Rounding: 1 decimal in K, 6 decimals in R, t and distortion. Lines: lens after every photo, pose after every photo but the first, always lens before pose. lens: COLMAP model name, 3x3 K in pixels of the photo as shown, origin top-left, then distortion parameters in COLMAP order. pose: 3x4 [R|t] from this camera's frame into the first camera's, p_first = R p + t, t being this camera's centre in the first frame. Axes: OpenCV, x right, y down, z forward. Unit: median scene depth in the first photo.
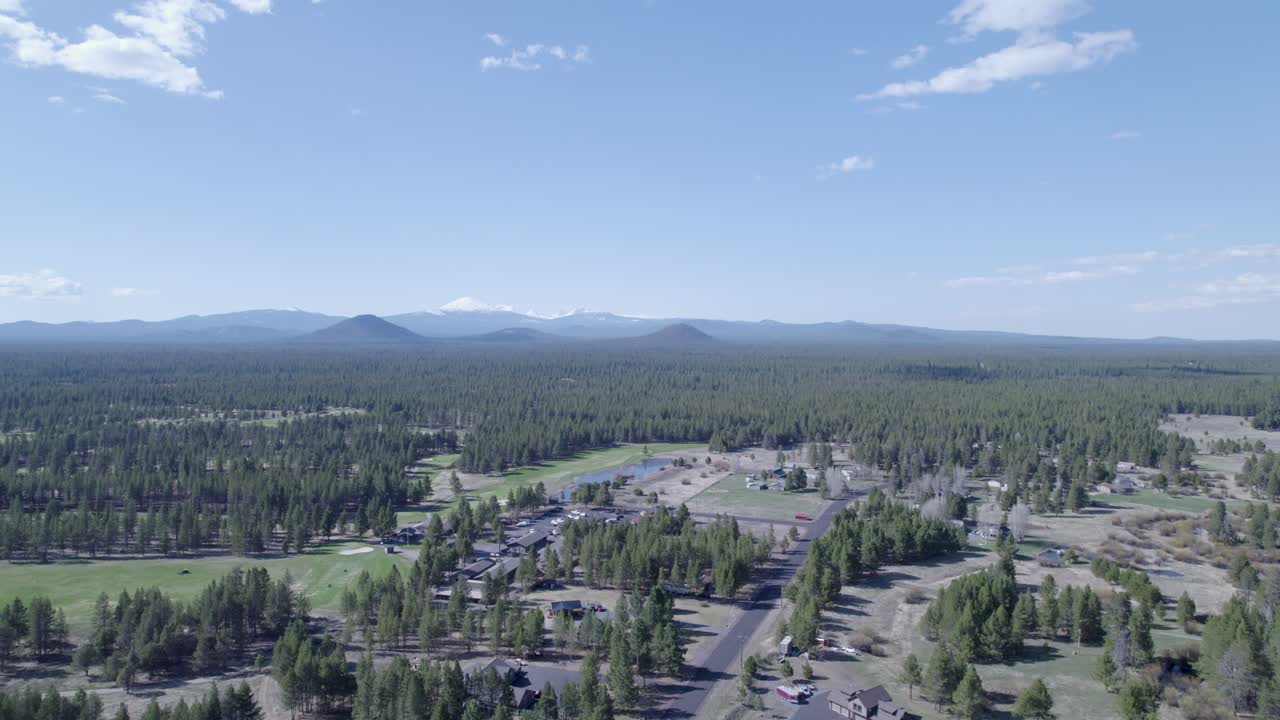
lens RADIAL K [[879.7, 0, 640.0], [0, 879.7, 360.0], [0, 0, 1]] dist [-0.074494, 0.083464]
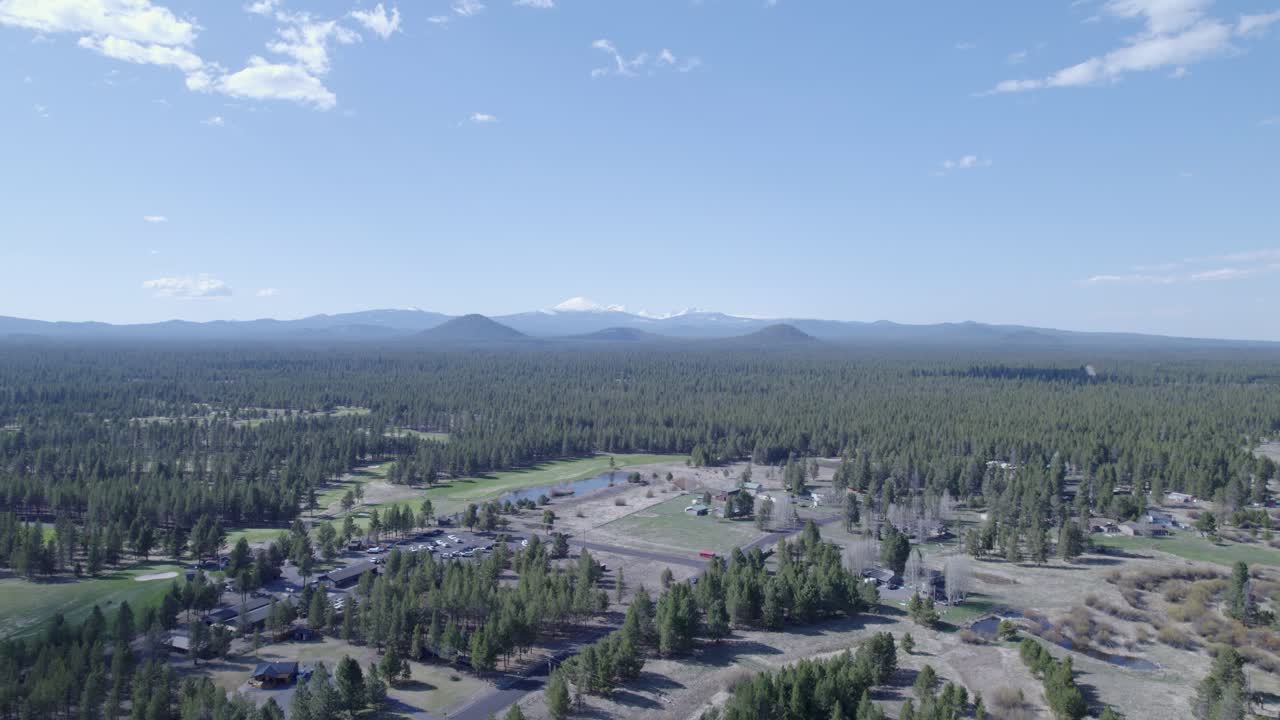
lens RADIAL K [[853.1, 0, 639.2], [0, 853.1, 319.8], [0, 0, 1]] dist [-0.063324, 0.061304]
pose [[0.987909, 0.001958, -0.155020, 0.163693], [-0.009032, 0.998949, -0.044942, -0.006012], [0.154769, 0.045799, 0.986889, 0.114850]]
